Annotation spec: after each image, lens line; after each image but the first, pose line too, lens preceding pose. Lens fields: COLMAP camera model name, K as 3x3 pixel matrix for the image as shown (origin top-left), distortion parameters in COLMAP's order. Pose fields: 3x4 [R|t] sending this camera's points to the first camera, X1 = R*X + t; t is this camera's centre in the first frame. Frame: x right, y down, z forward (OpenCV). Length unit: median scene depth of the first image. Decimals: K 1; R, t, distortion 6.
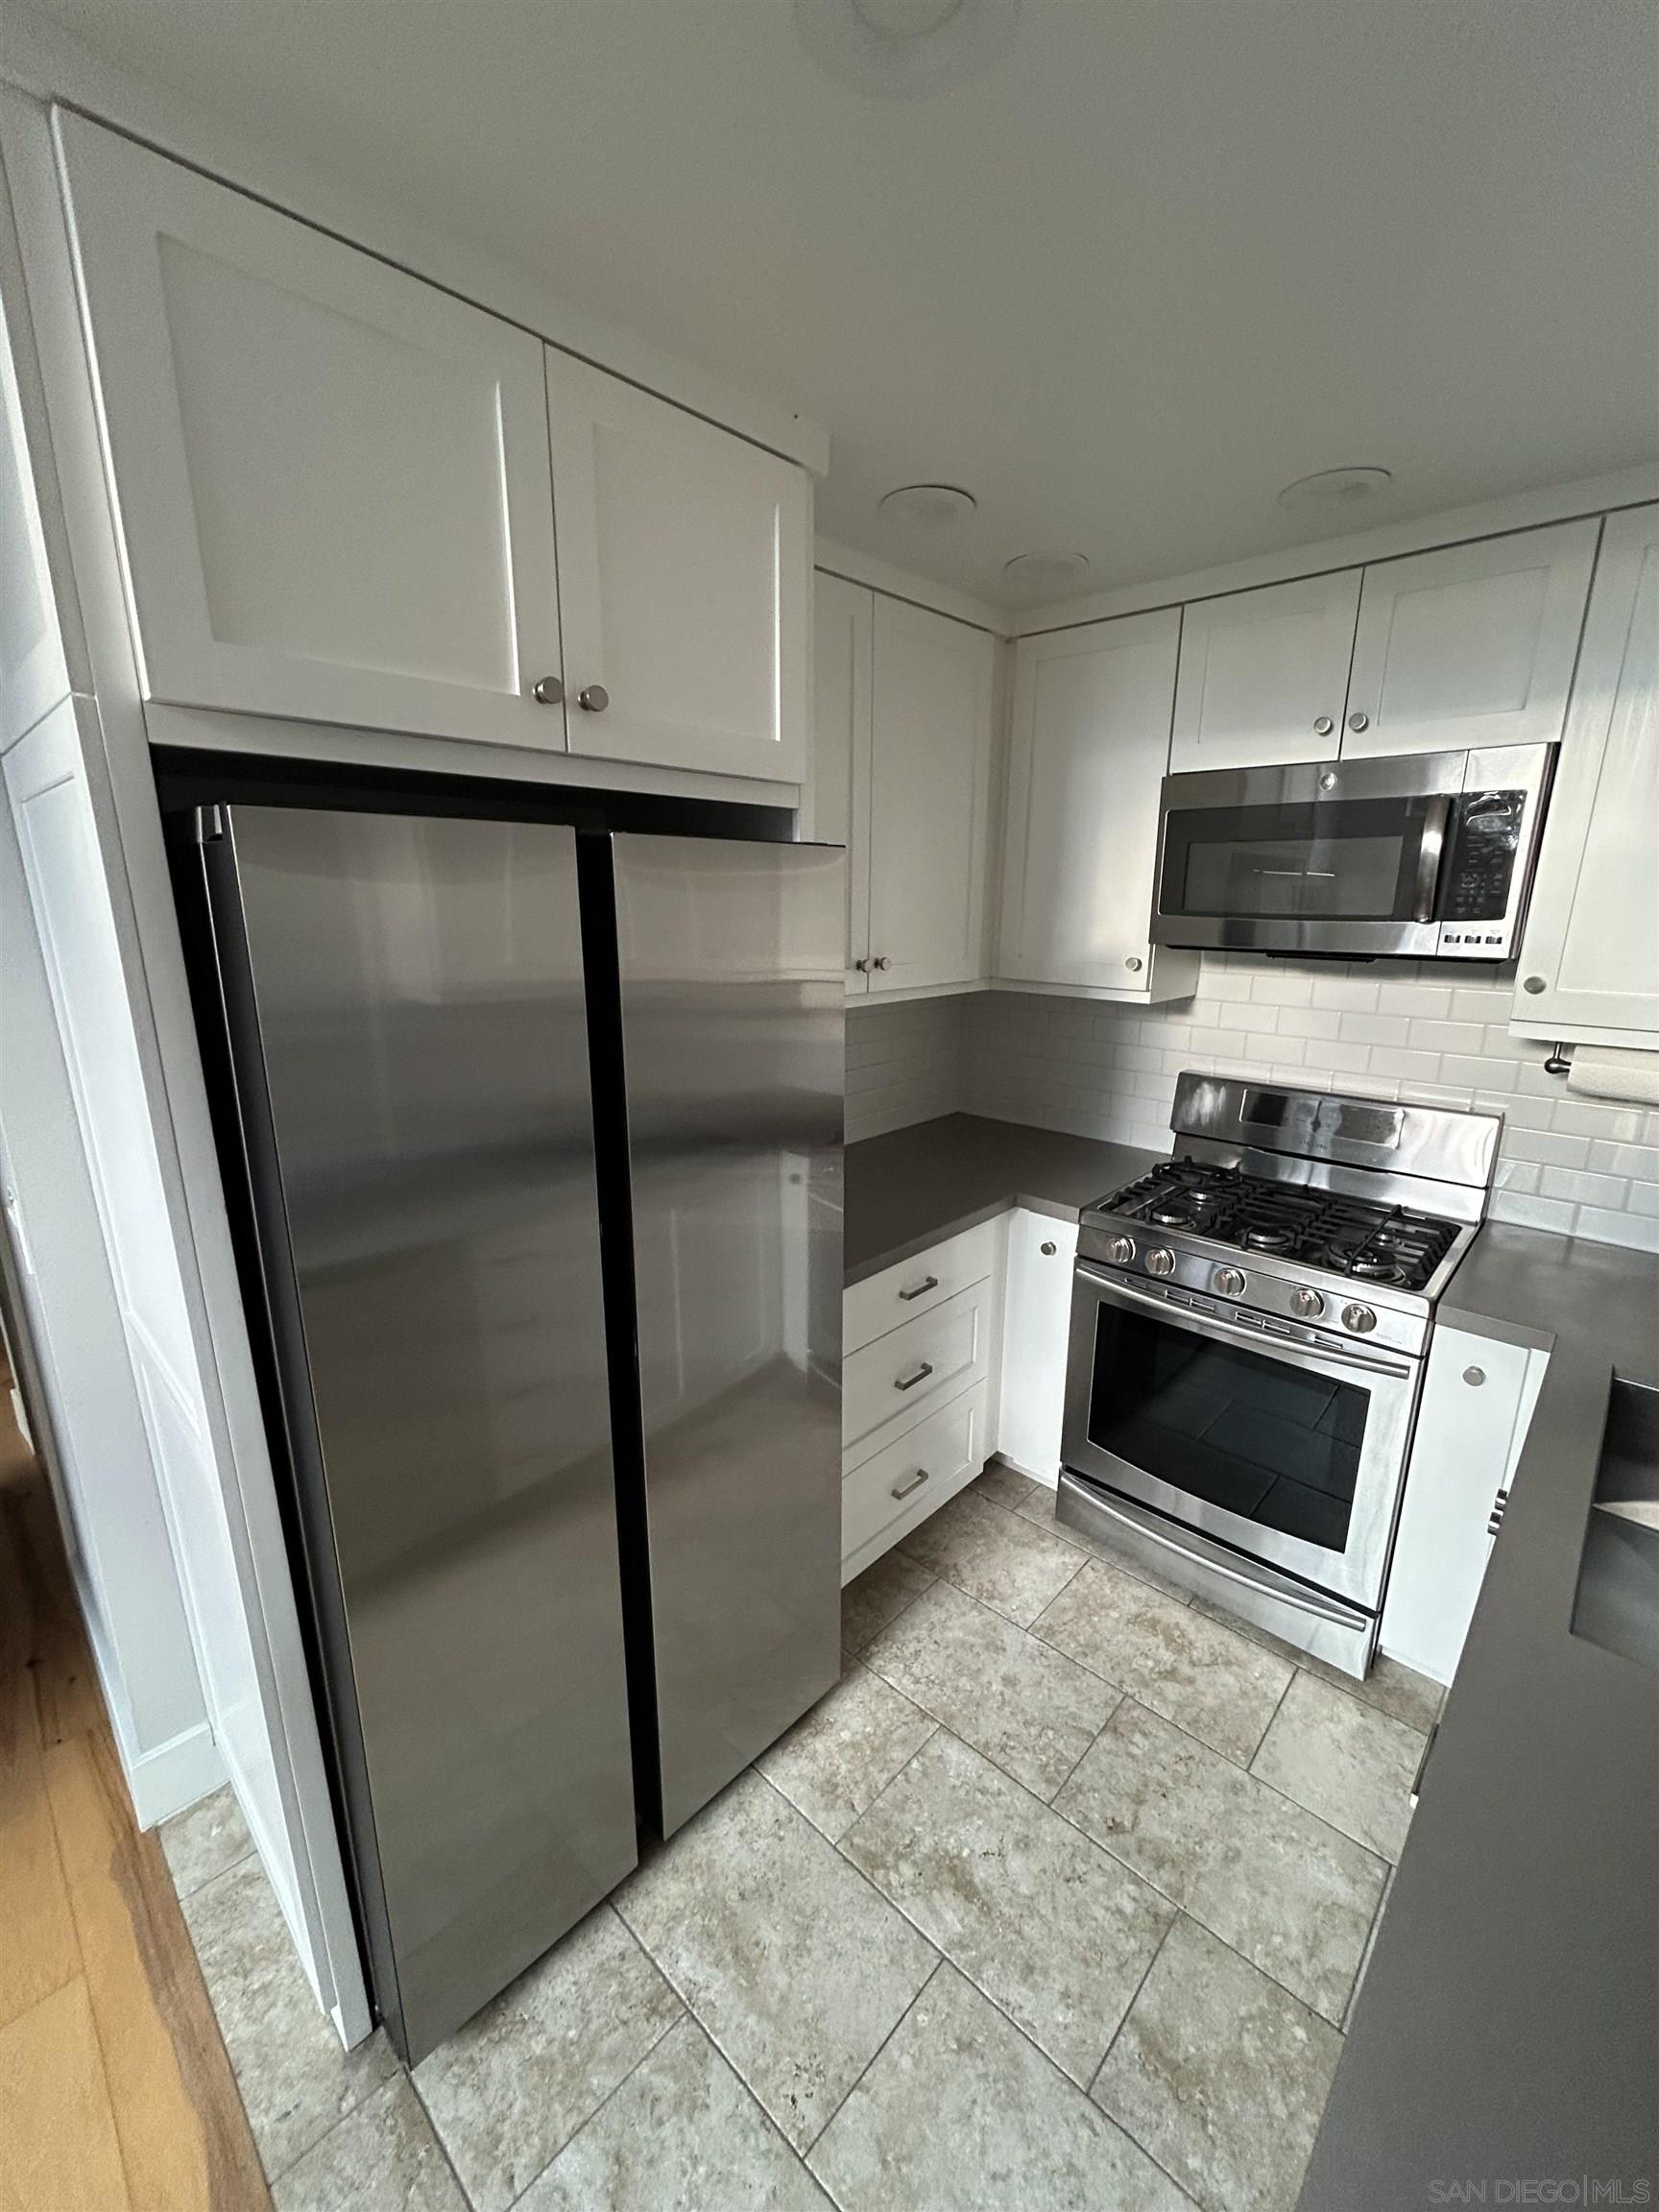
lens RADIAL K [[880.4, 0, 829.0], [0, 880.4, 1105.8], [0, 0, 1]] dist [0.002663, -0.001619]
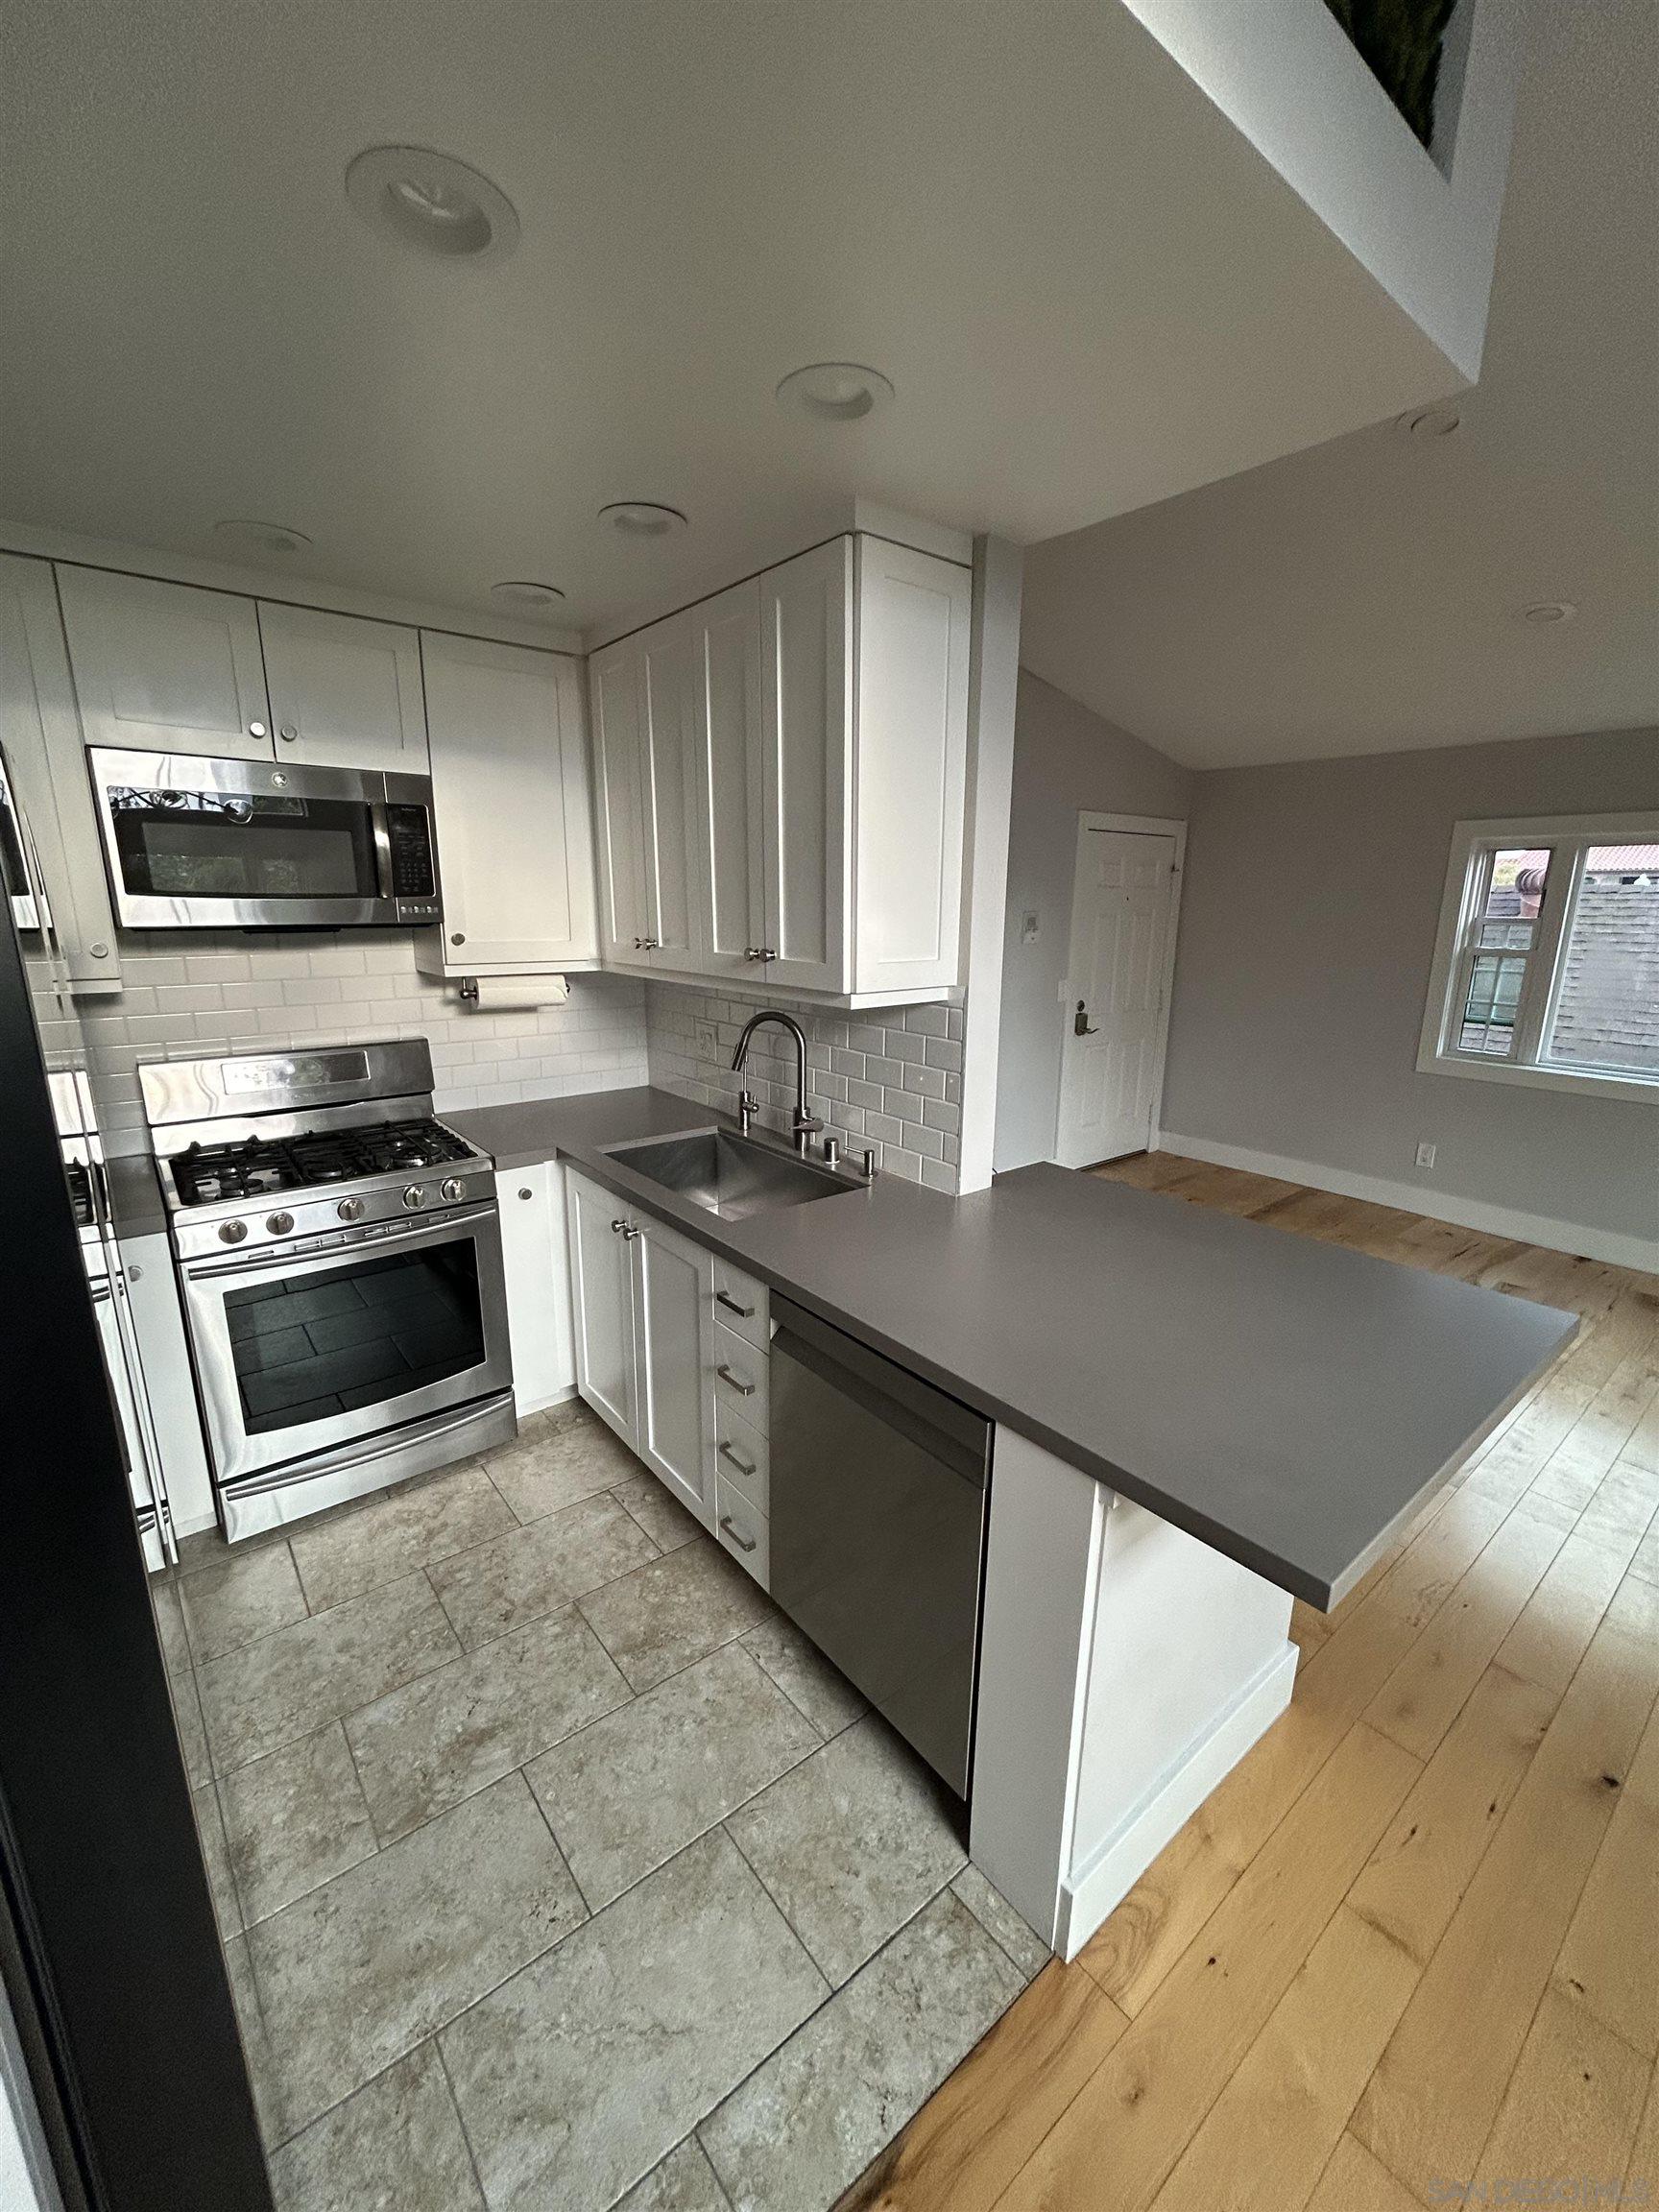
lens RADIAL K [[880.4, 0, 827.9], [0, 880.4, 1096.7], [0, 0, 1]] dist [0.002663, -0.001619]
pose [[0.144804, -0.225876, 0.963334, -0.589862], [0.226443, 0.955322, 0.189959, -0.023512], [-0.963201, 0.190633, 0.189483, 0.159930]]
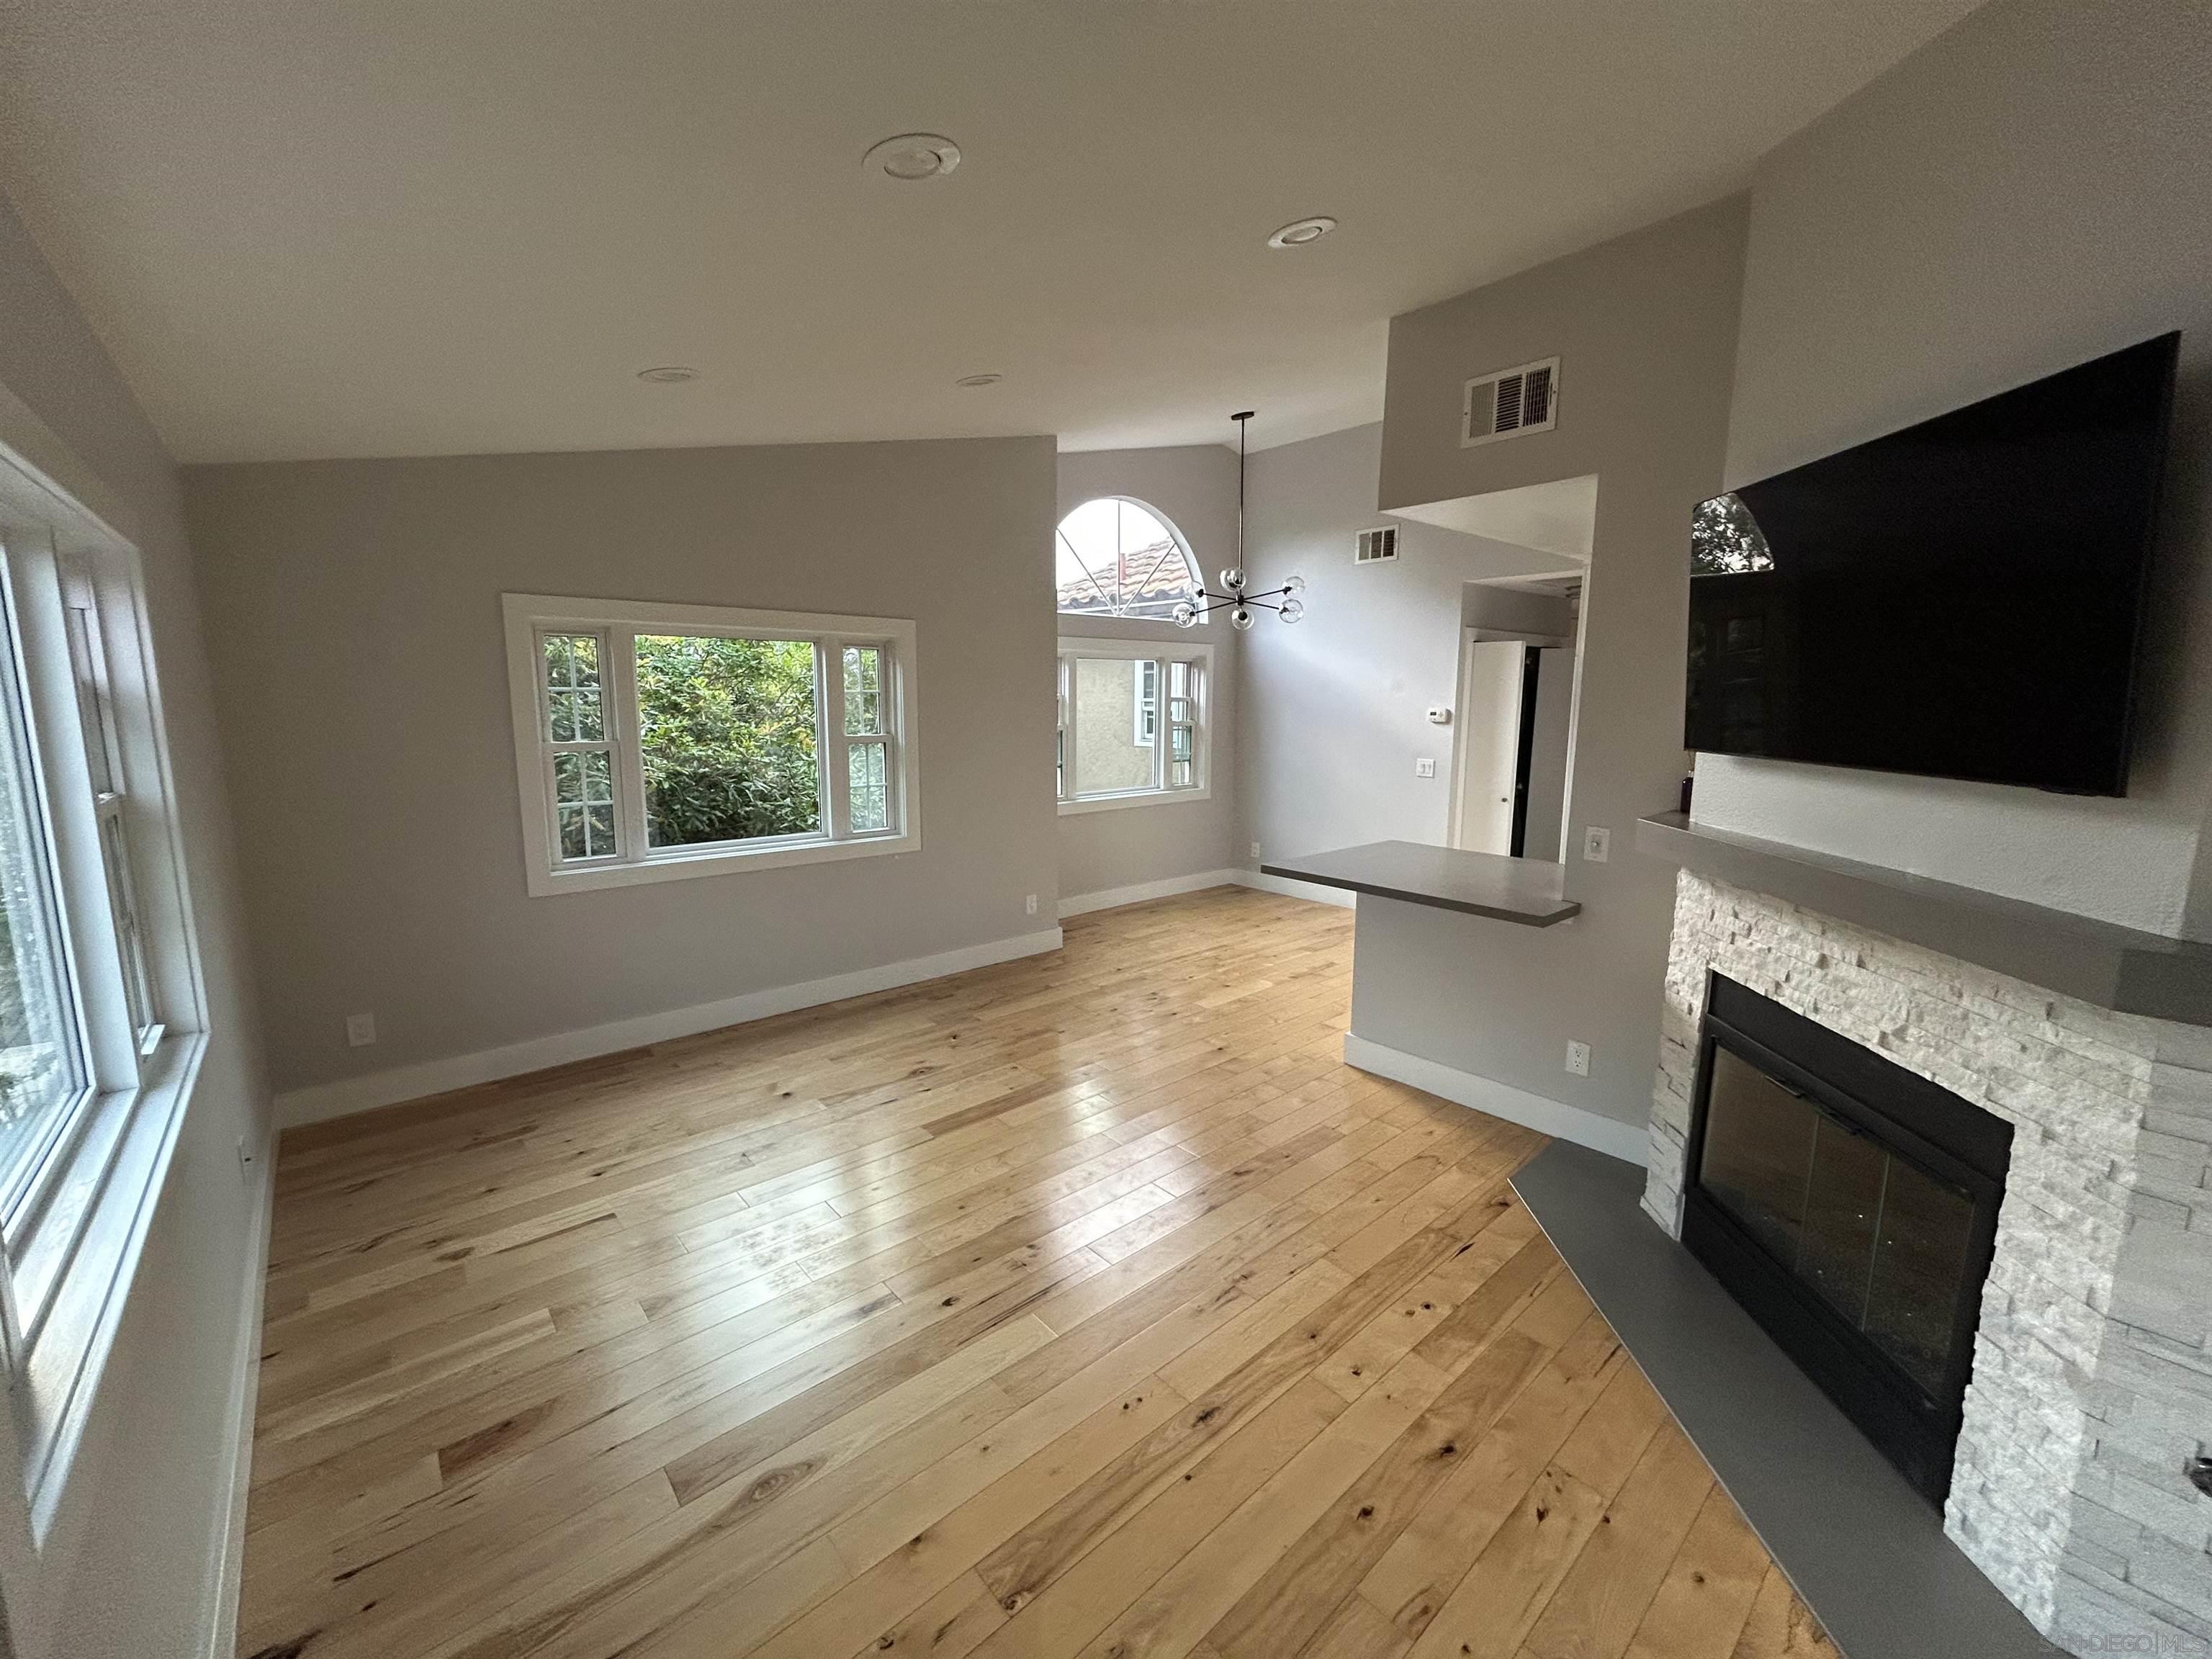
lens RADIAL K [[880.4, 0, 1088.3], [0, 880.4, 832.0], [0, 0, 1]] dist [0.002663, -0.001619]
pose [[-0.122192, 0.144817, -0.981885, 2.452545], [-0.241400, 0.955253, 0.170930, 0.186474], [0.962702, 0.257913, -0.081765, -0.614527]]
